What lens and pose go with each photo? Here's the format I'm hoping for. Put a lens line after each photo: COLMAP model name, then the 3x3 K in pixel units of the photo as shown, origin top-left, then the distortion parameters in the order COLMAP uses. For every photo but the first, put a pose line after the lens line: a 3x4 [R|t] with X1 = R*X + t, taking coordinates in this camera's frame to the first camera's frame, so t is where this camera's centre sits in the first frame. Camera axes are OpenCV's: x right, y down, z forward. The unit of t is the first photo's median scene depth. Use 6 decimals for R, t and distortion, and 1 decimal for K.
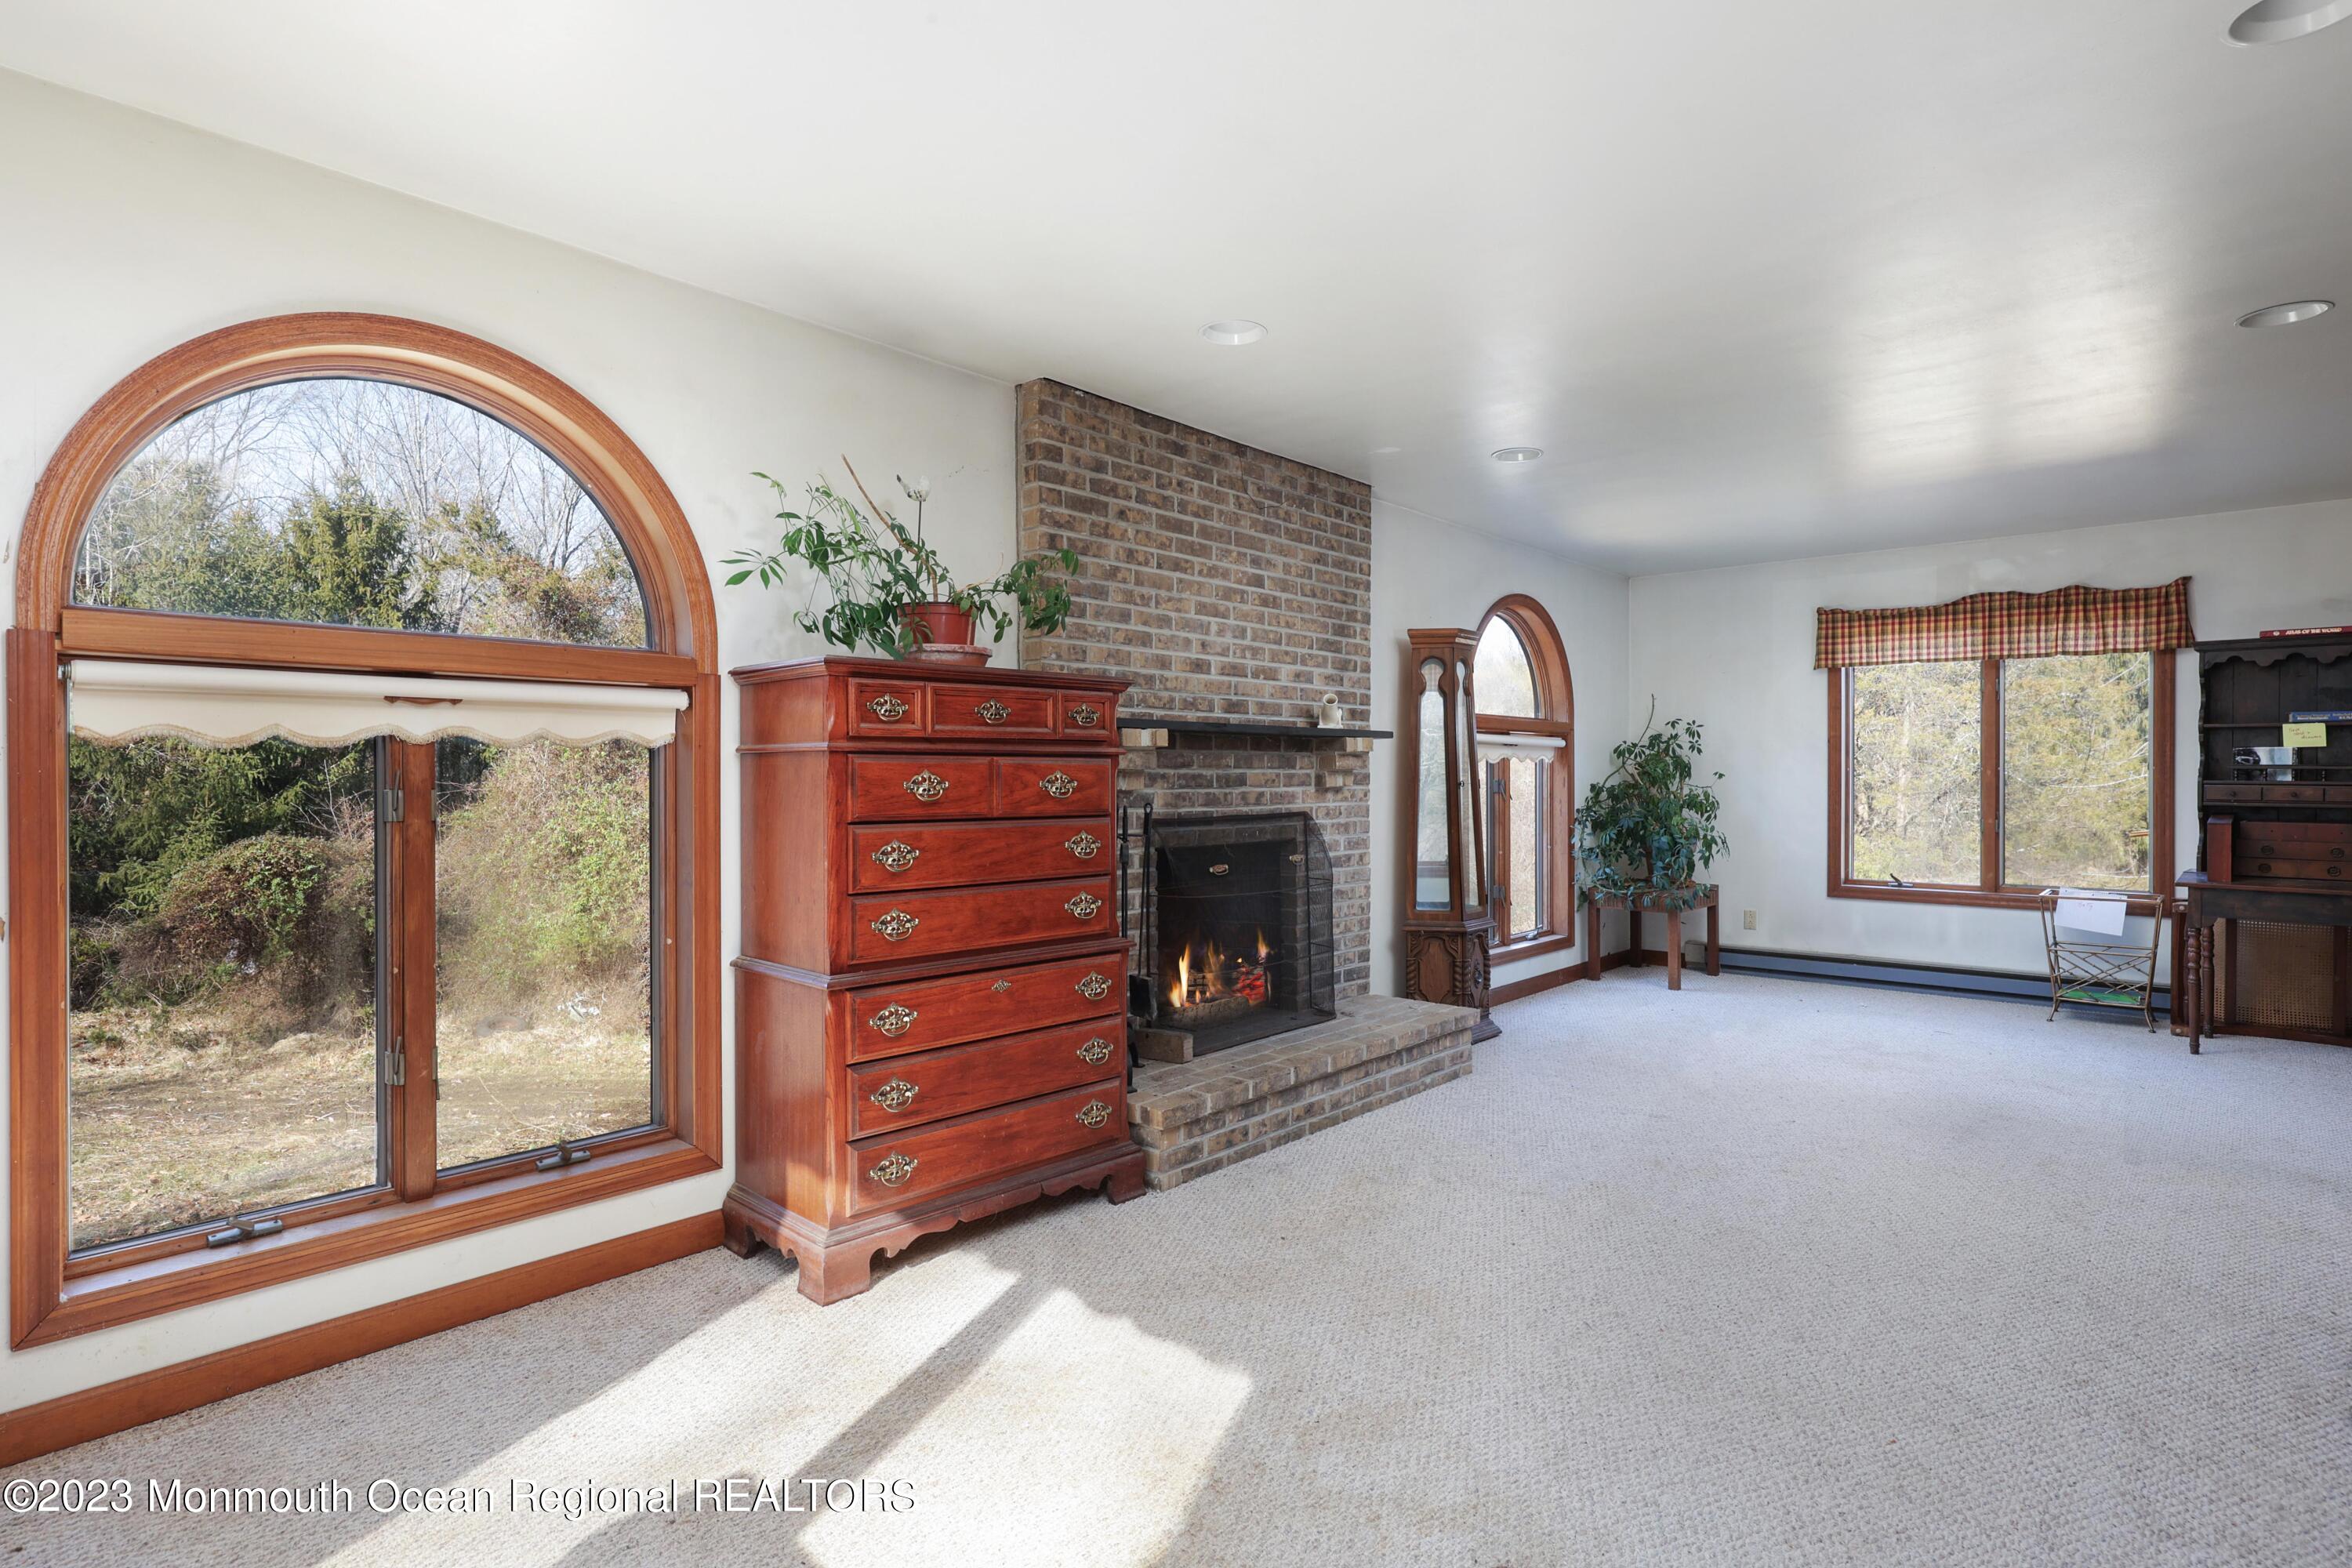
lens RADIAL K [[1179.8, 0, 1176.0], [0, 1179.8, 784.0], [0, 0, 1]] dist [0.000778, 0.000090]
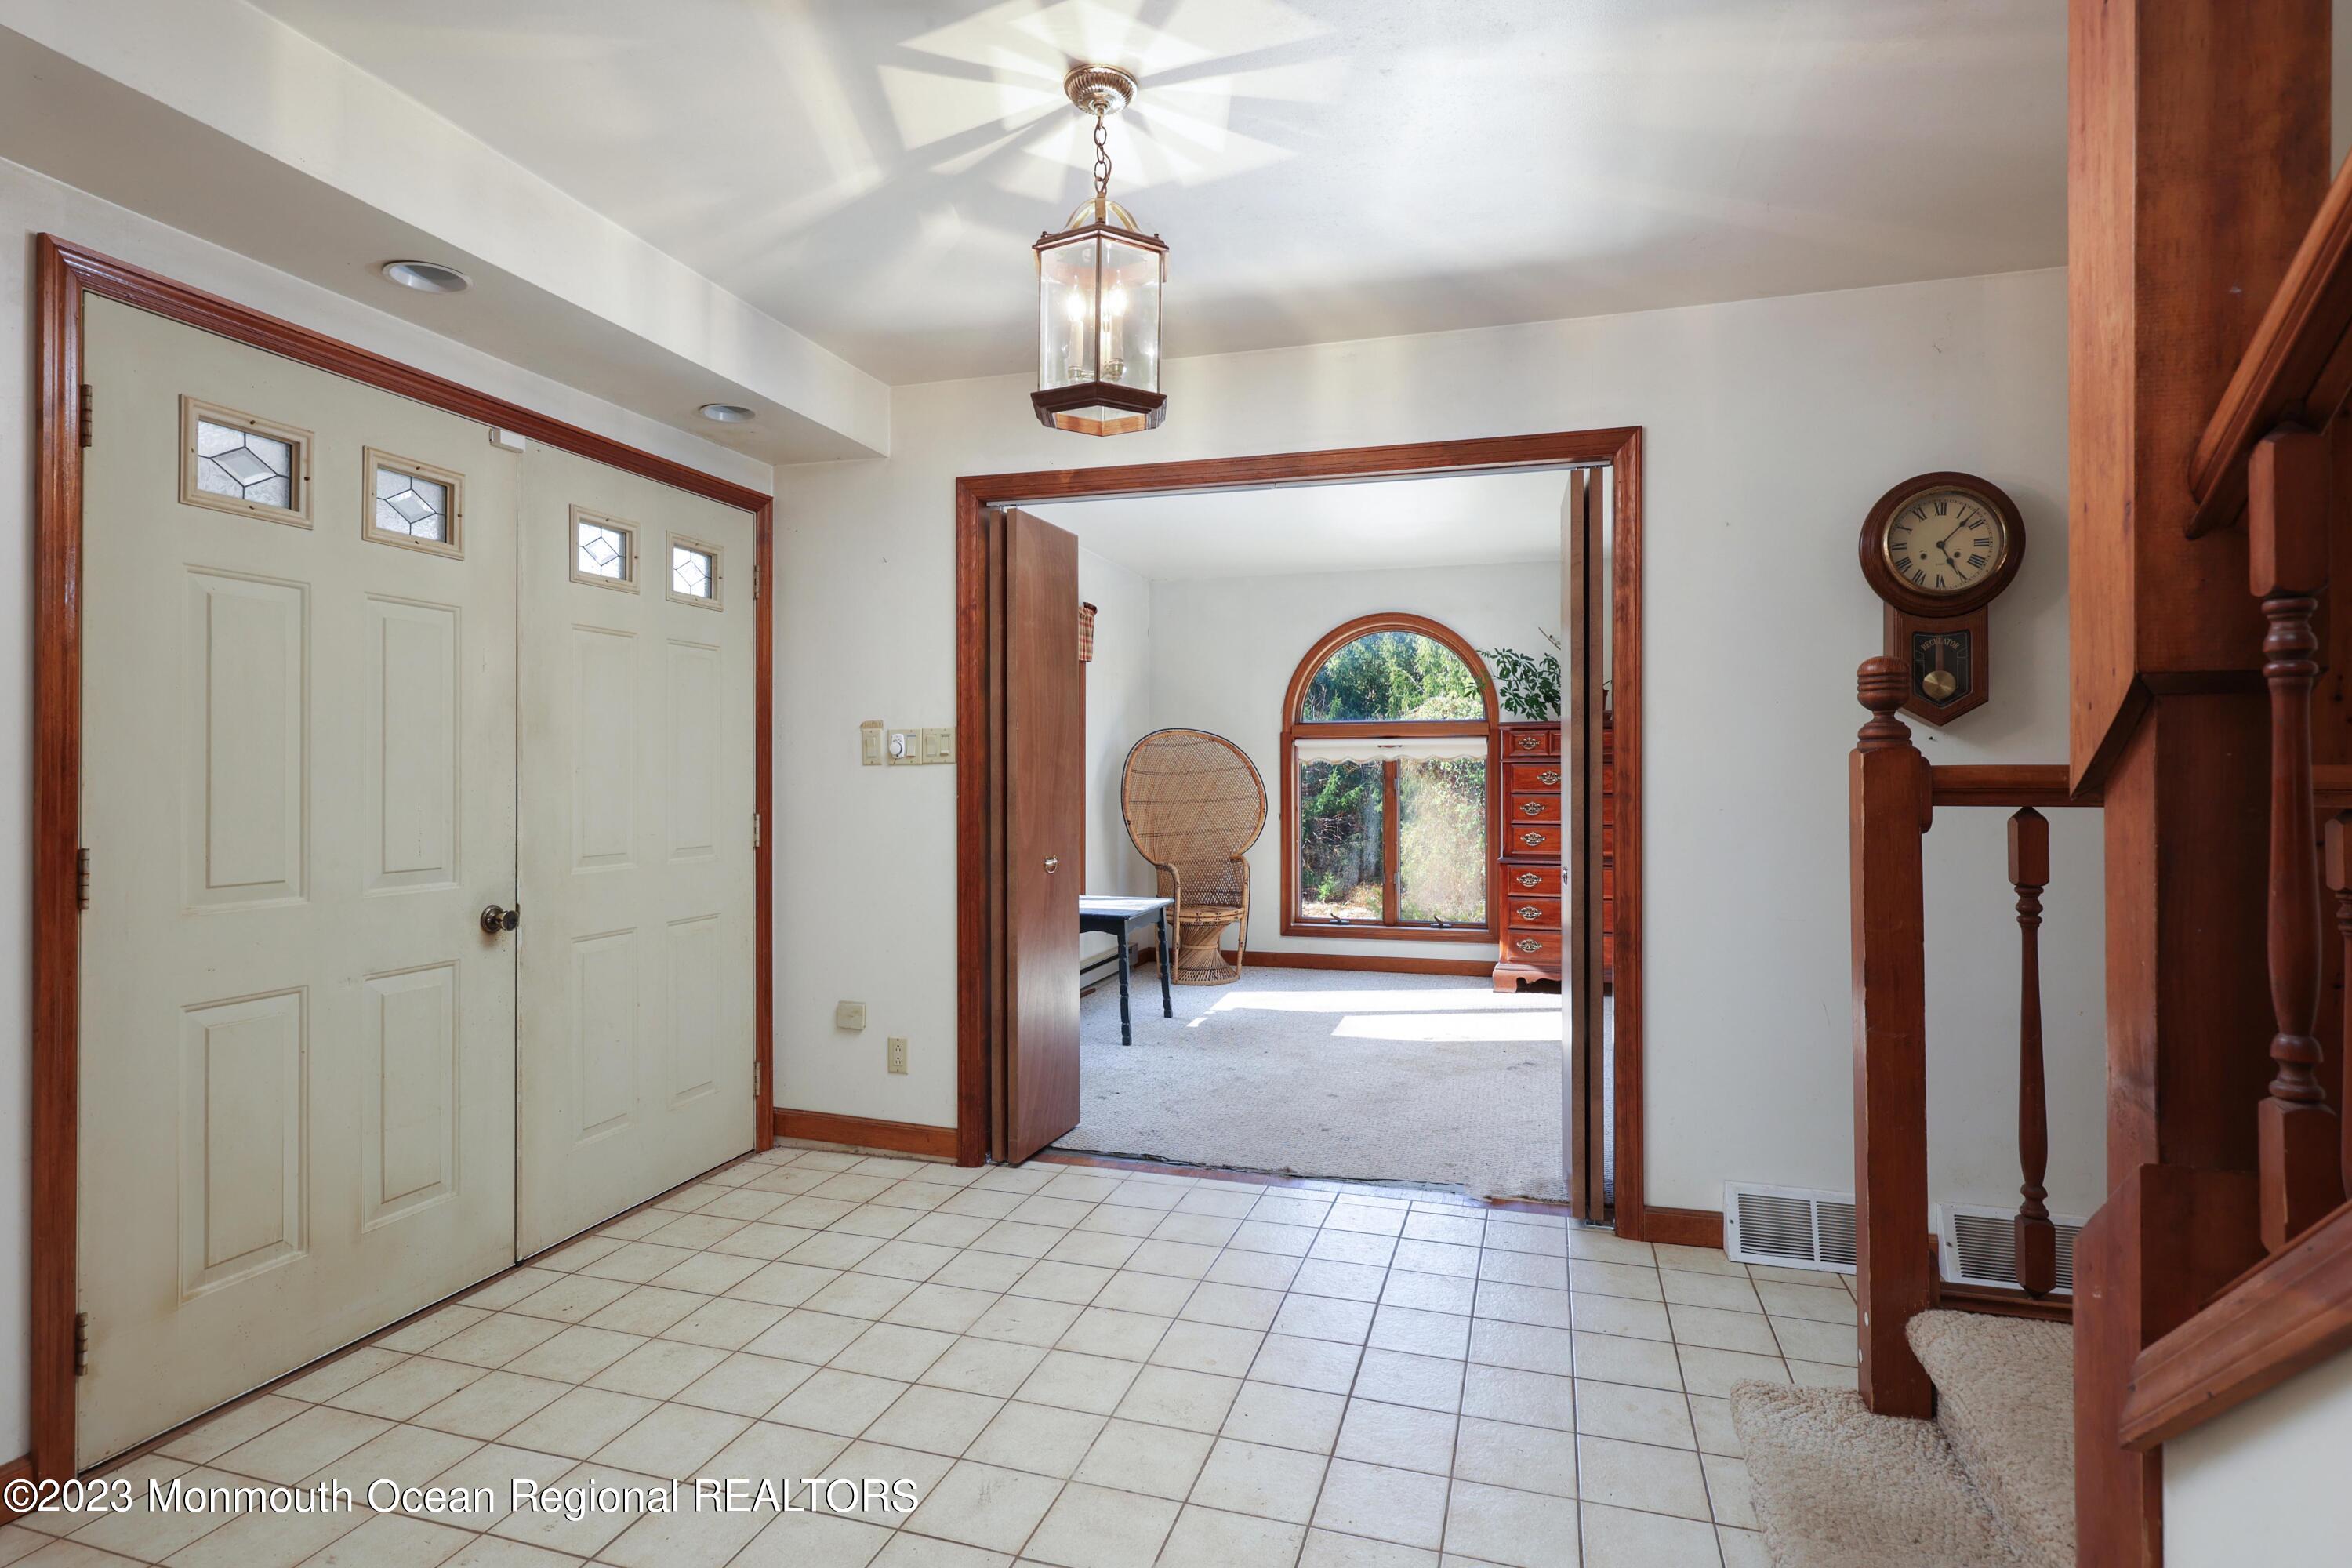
lens RADIAL K [[1179.8, 0, 1176.0], [0, 1179.8, 784.0], [0, 0, 1]] dist [0.000778, 0.000090]
pose [[0.424875, 0.006988, -0.905225, 1.674137], [-0.006934, 0.999966, 0.004465, 0.008171], [0.905225, 0.004379, 0.424909, -0.646505]]
